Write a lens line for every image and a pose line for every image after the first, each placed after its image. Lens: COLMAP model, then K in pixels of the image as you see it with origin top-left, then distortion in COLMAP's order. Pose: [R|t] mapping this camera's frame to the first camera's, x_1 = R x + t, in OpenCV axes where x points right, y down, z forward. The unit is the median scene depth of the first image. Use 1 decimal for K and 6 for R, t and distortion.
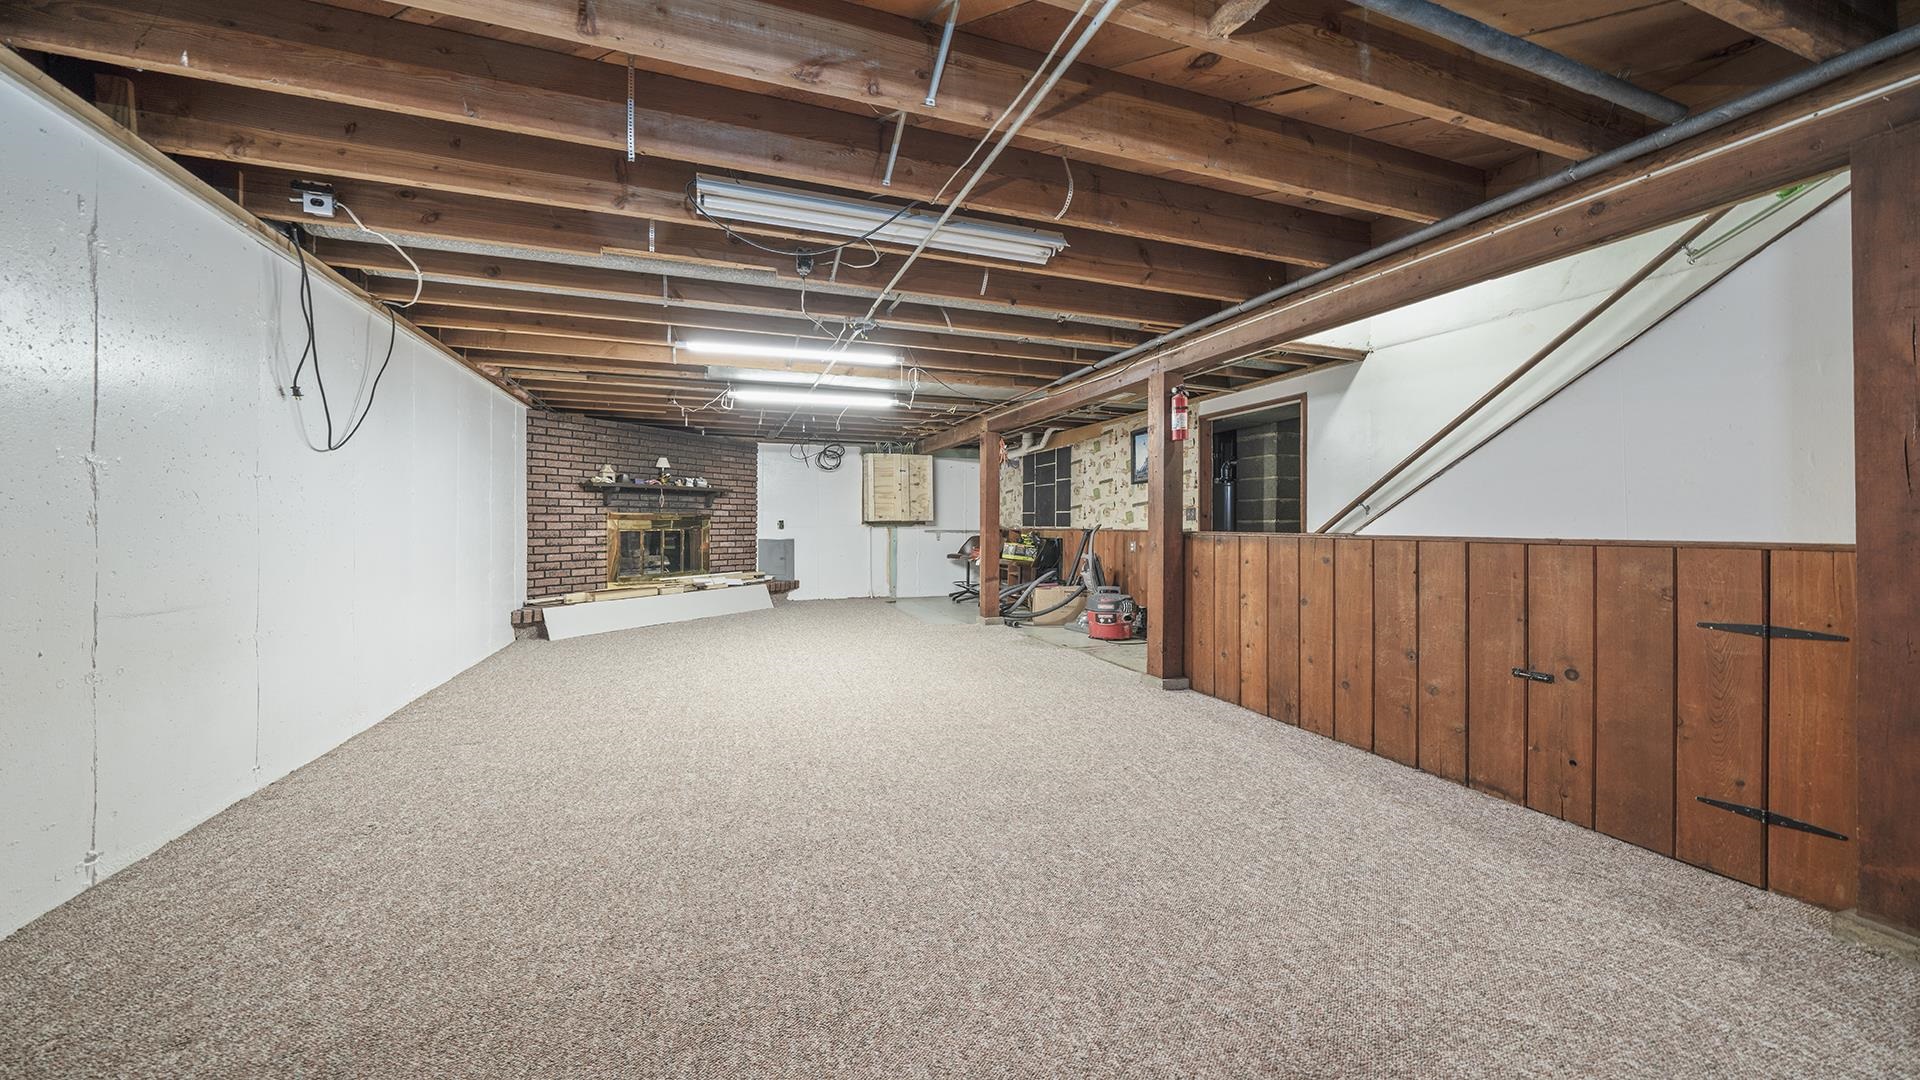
lens RADIAL K [[675.6, 0, 956.7], [0, 675.6, 511.6], [0, 0, 1]] dist [-0.001385, -0.000018]
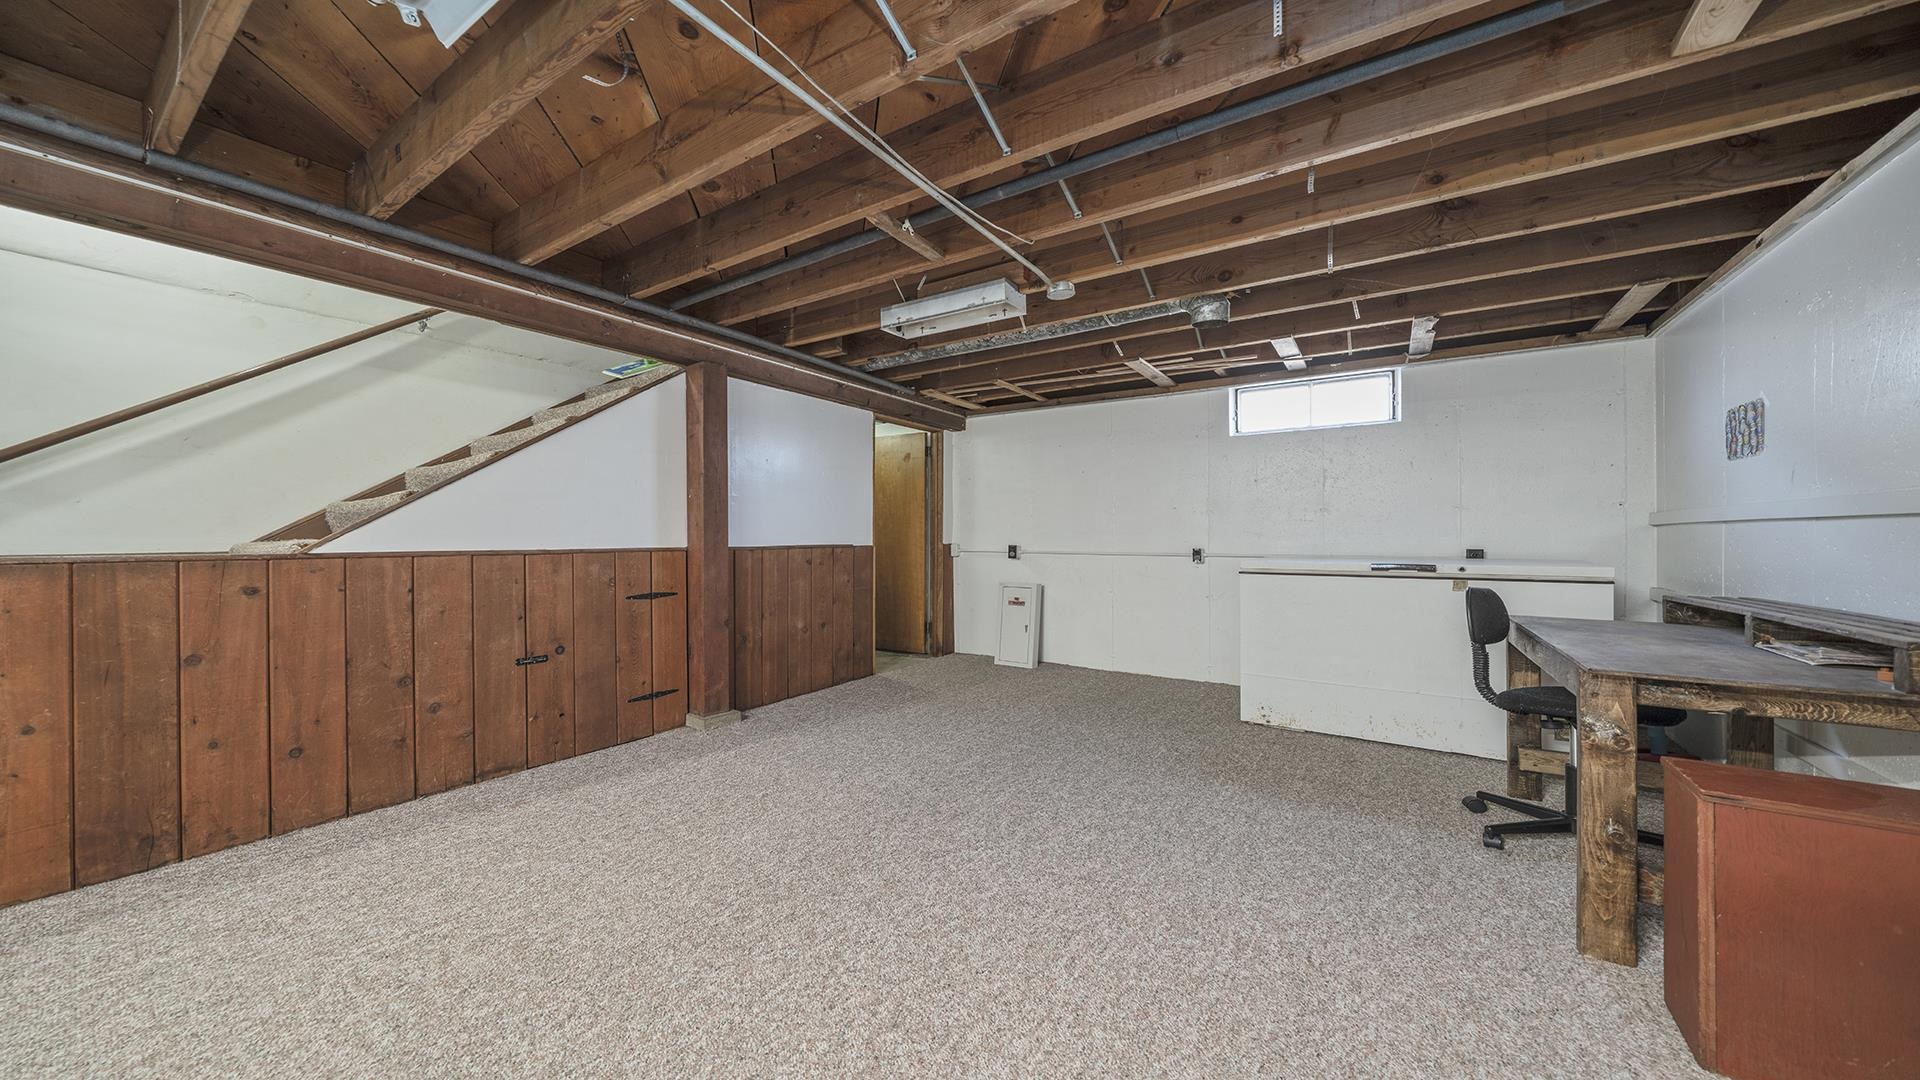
lens RADIAL K [[651.0, 0, 960.0], [0, 651.0, 540.0], [0, 0, 1]] dist [-0.008050, 0.000044]
pose [[-0.595057, -0.005929, 0.803662, -0.566963], [-0.014675, 0.999886, -0.003488, 0.014558], [-0.803550, -0.013869, -0.595076, 1.072459]]
